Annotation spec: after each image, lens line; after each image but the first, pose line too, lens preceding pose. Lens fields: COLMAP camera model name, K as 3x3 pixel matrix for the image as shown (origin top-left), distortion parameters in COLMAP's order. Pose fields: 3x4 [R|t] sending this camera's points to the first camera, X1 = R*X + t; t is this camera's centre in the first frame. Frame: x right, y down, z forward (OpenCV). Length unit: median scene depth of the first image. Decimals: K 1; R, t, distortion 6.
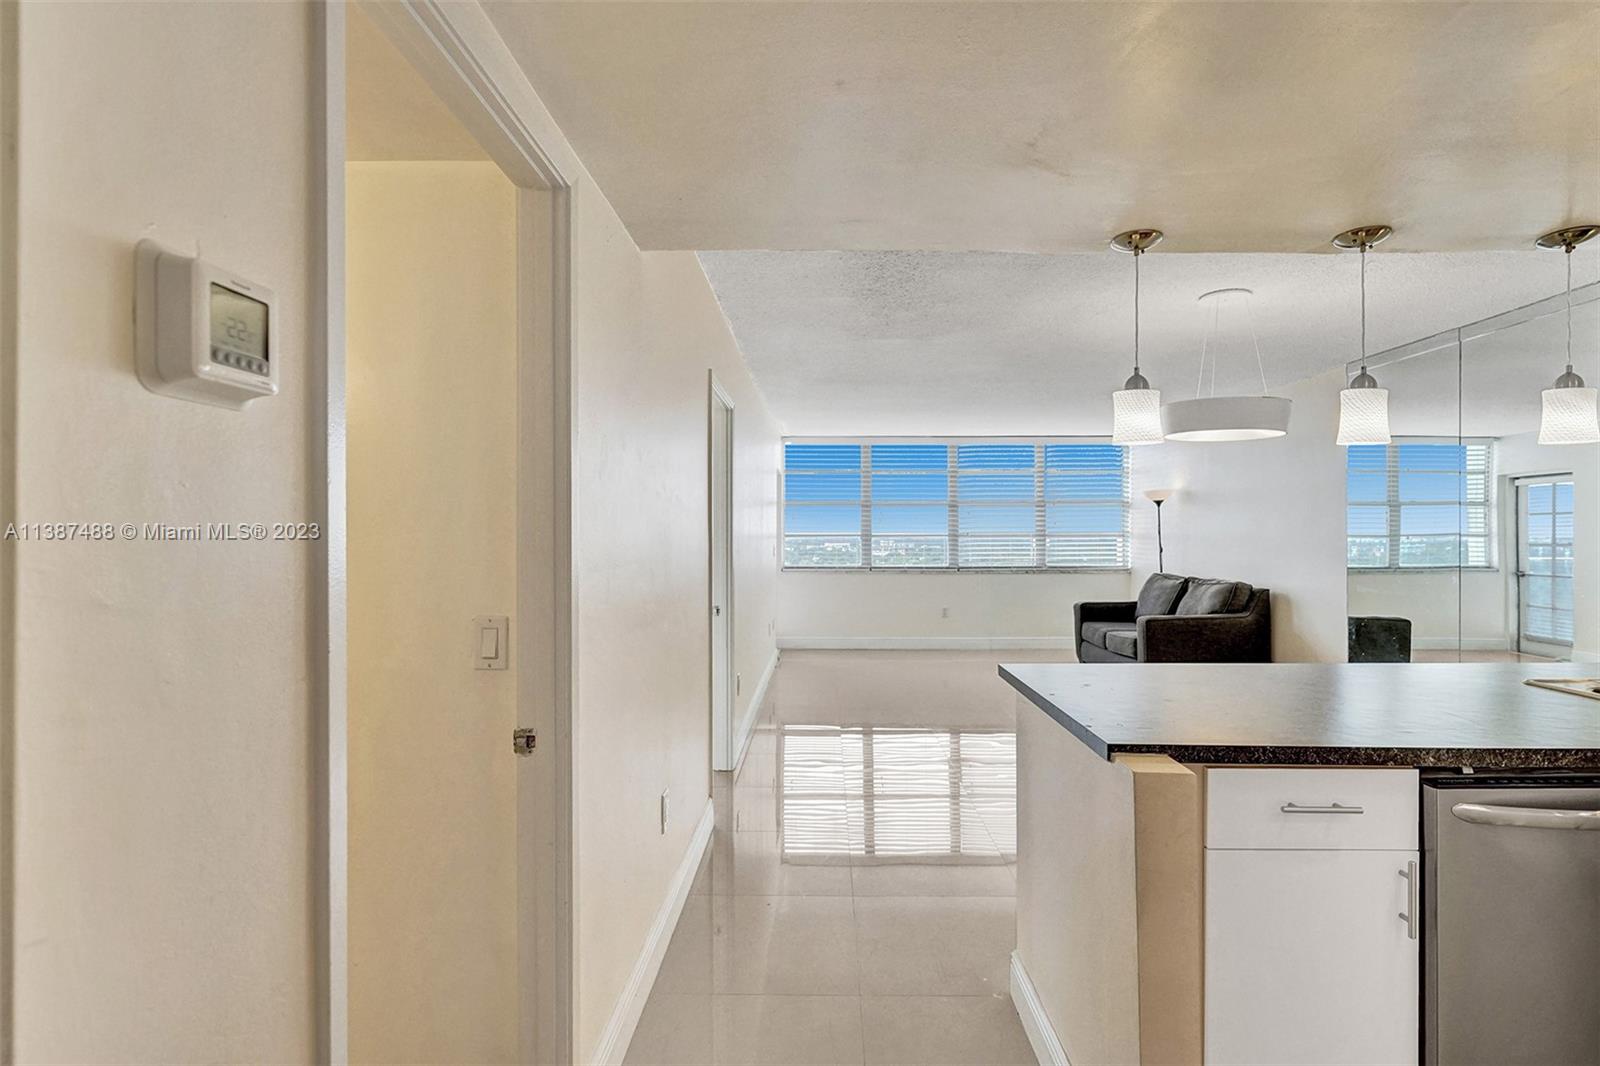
lens RADIAL K [[741.0, 0, 793.4], [0, 741.0, 532.4], [0, 0, 1]] dist [-0.062698, 0.026032]
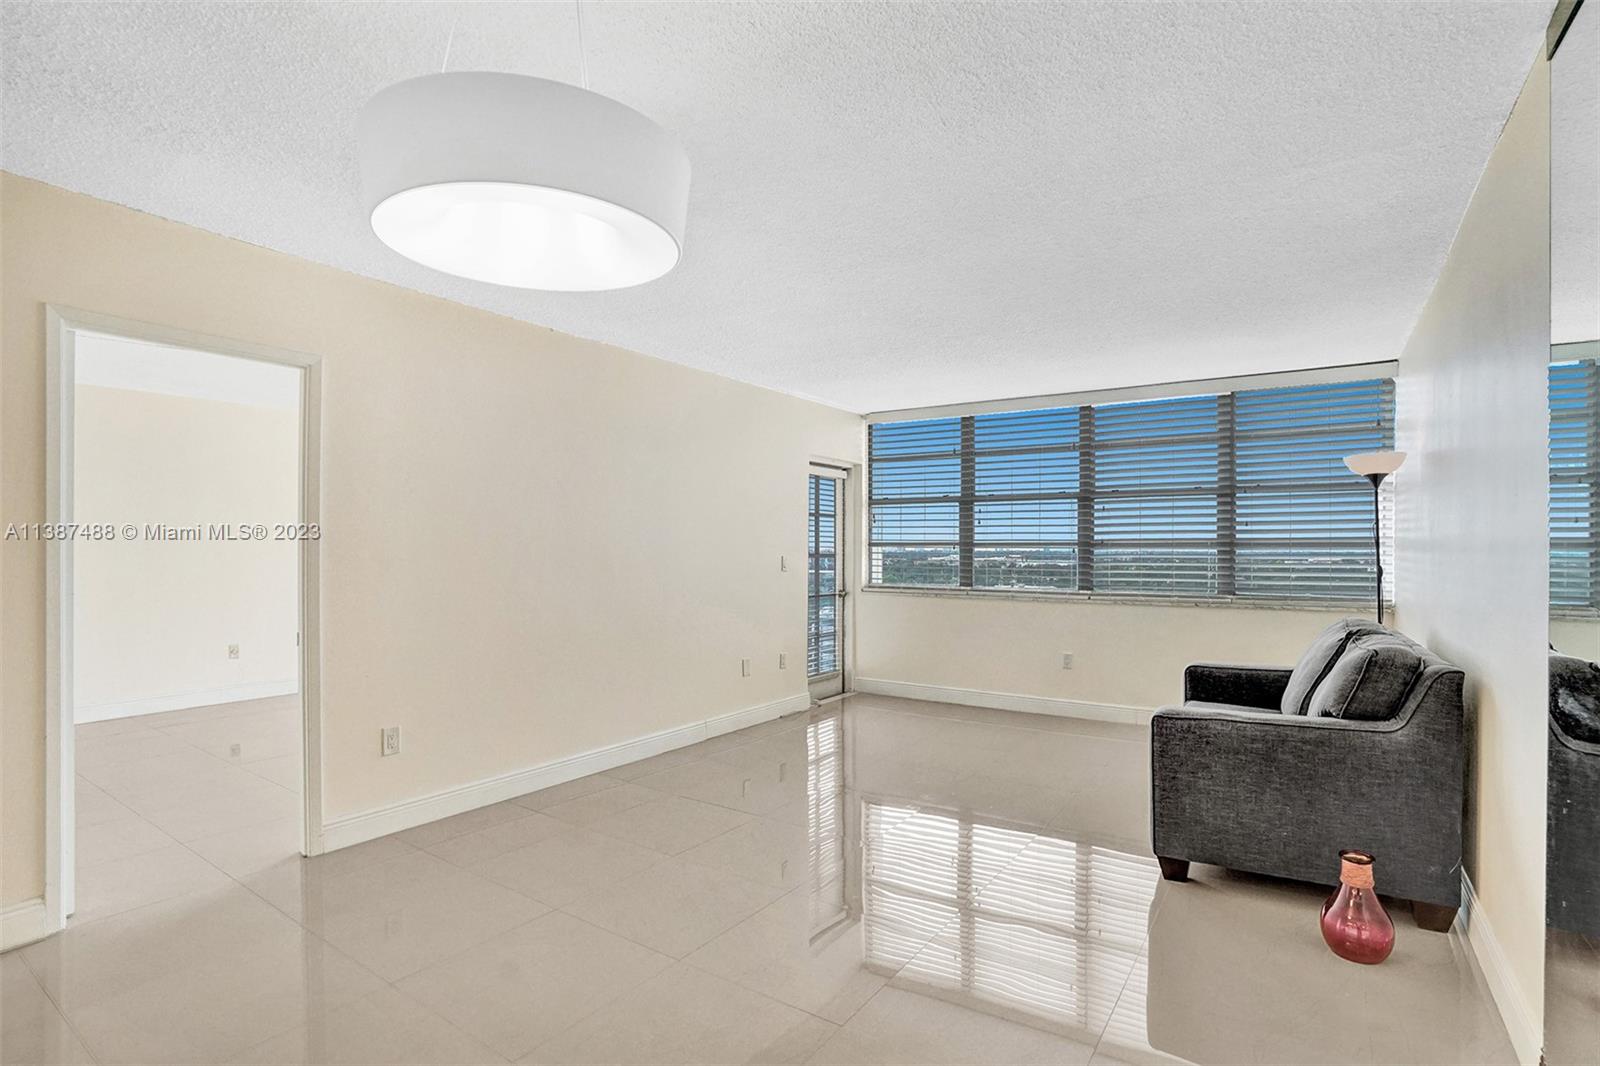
lens RADIAL K [[781.9, 0, 816.3], [0, 781.9, 535.5], [0, 0, 1]] dist [-0.068437, 0.022658]
pose [[0.853979, -0.007530, -0.520253, 0.540564], [0.002464, 0.999943, -0.010429, 0.004576], [0.520302, 0.007624, 0.853948, 0.424341]]
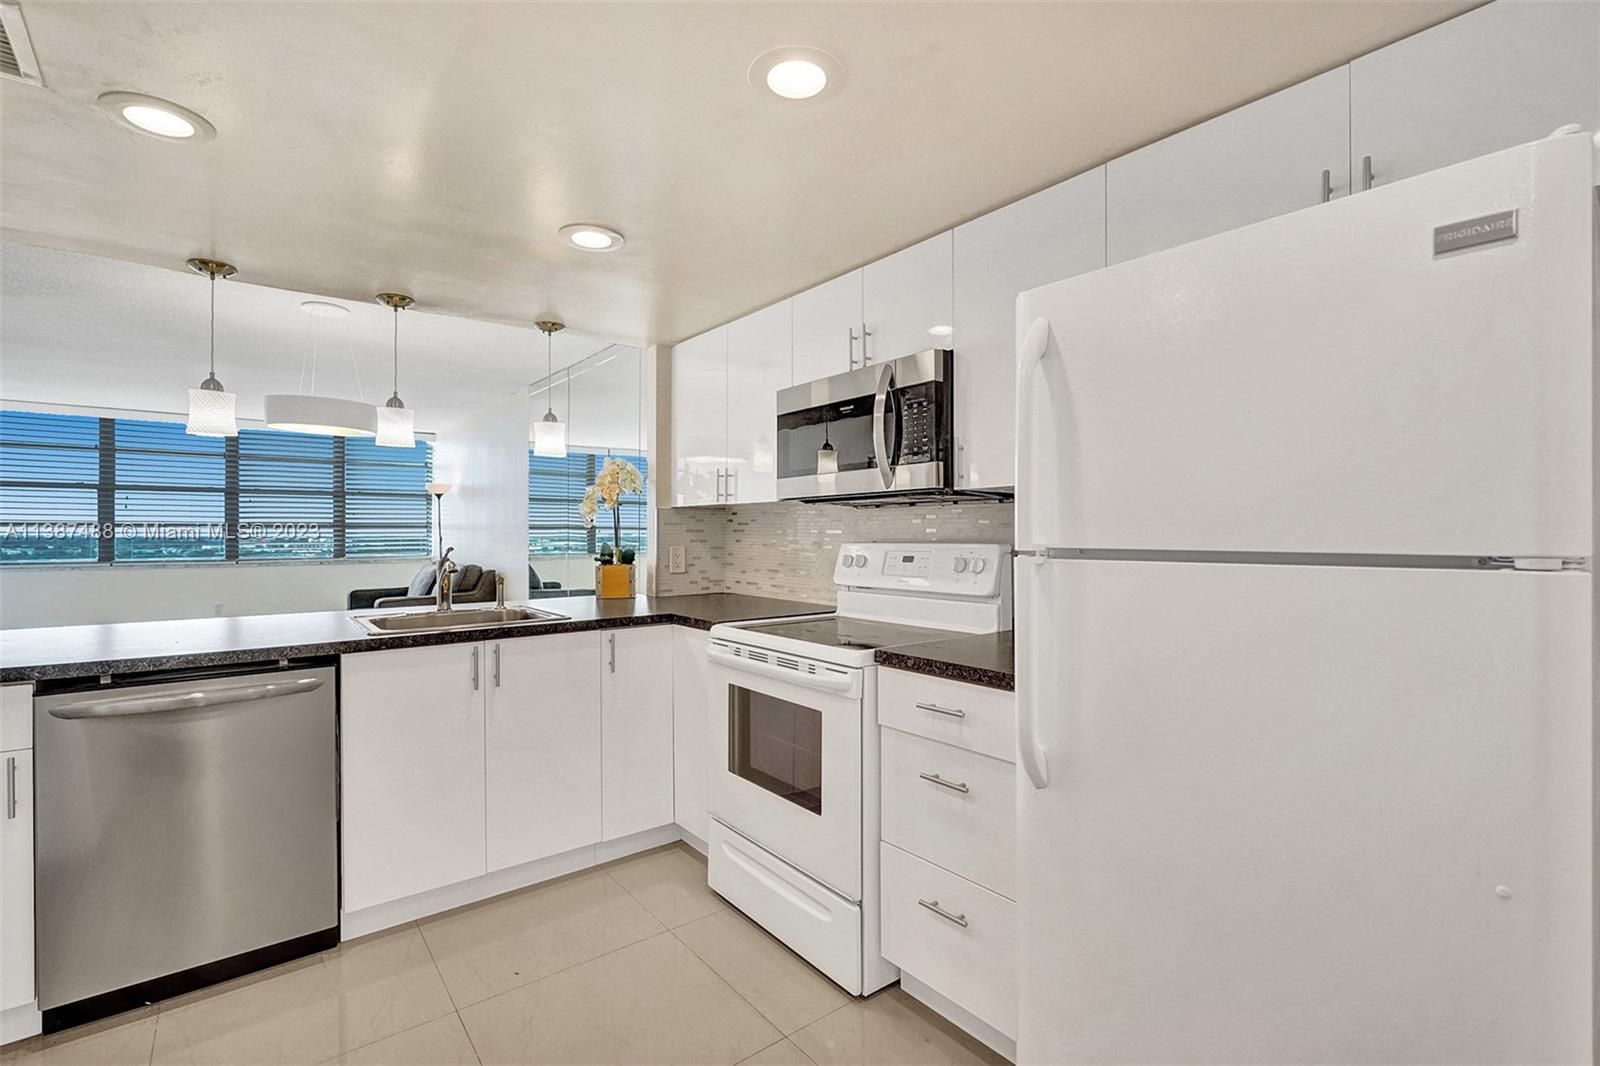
lens RADIAL K [[724.4, 0, 792.4], [0, 724.4, 533.2], [0, 0, 1]] dist [-0.002760, -0.000134]
pose [[0.766716, 0.000518, 0.641986, 0.254999], [-0.004493, 0.999980, 0.004559, 0.009740], [-0.641971, -0.006380, 0.766703, -0.212770]]
